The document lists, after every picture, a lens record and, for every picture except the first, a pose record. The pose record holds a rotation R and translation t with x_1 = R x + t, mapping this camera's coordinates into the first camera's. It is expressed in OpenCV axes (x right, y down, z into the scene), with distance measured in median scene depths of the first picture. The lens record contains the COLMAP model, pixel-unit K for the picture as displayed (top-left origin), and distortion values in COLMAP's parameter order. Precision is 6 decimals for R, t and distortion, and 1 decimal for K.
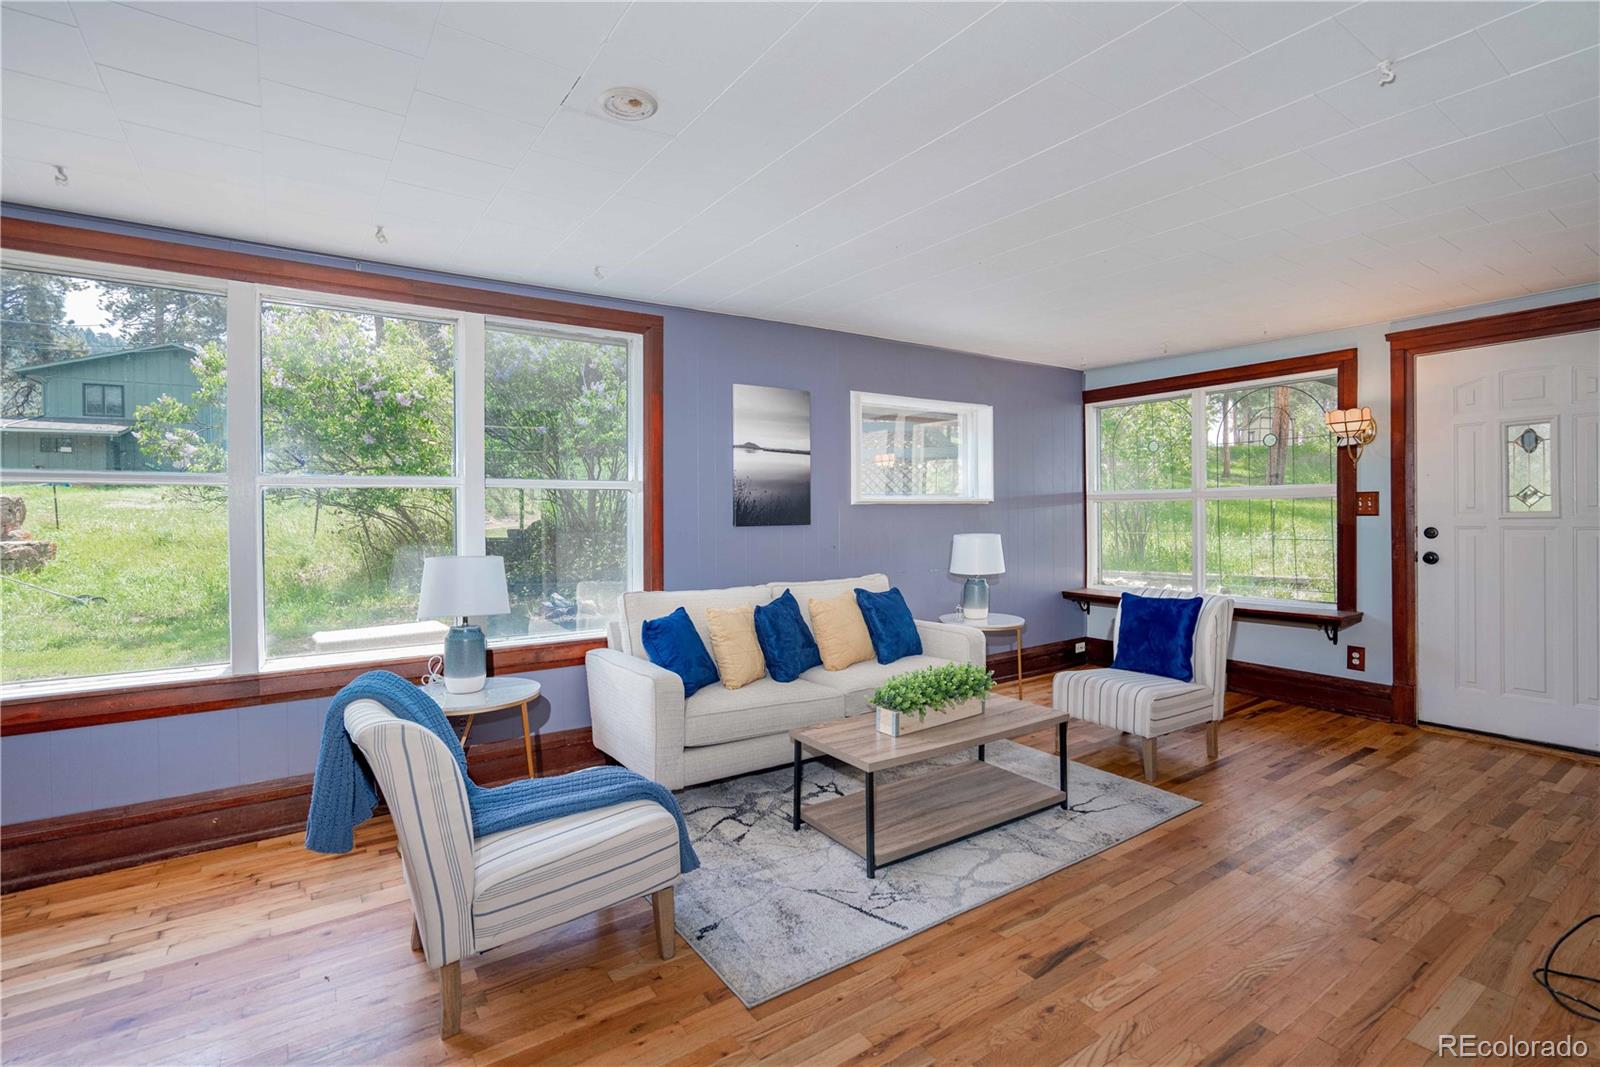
lens RADIAL K [[746.5, 0, 799.1], [0, 746.5, 514.5], [0, 0, 1]] dist [0.001908, 0.000278]
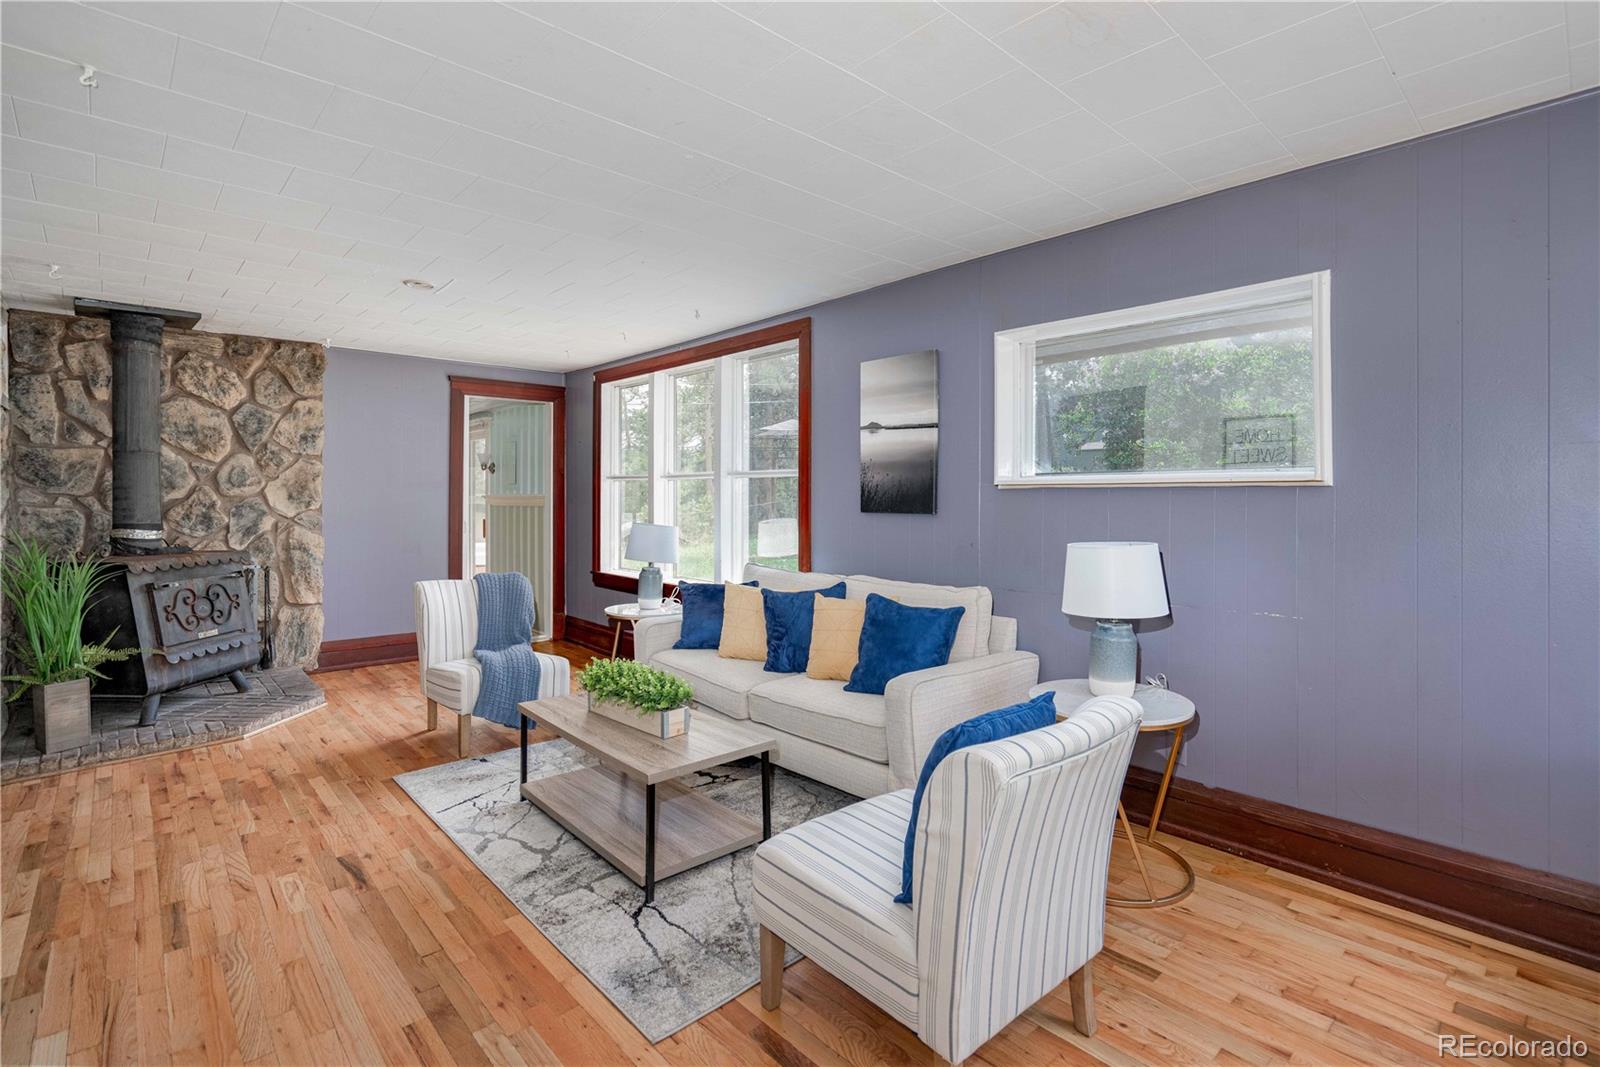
lens RADIAL K [[729.9, 0, 788.9], [0, 729.9, 497.3], [0, 0, 1]] dist [0.000473, 0.000565]
pose [[0.142665, 0.009579, -0.989725, 0.816680], [-0.008013, 0.999932, 0.008523, -0.010529], [0.989739, 0.006715, 0.142732, 0.774942]]
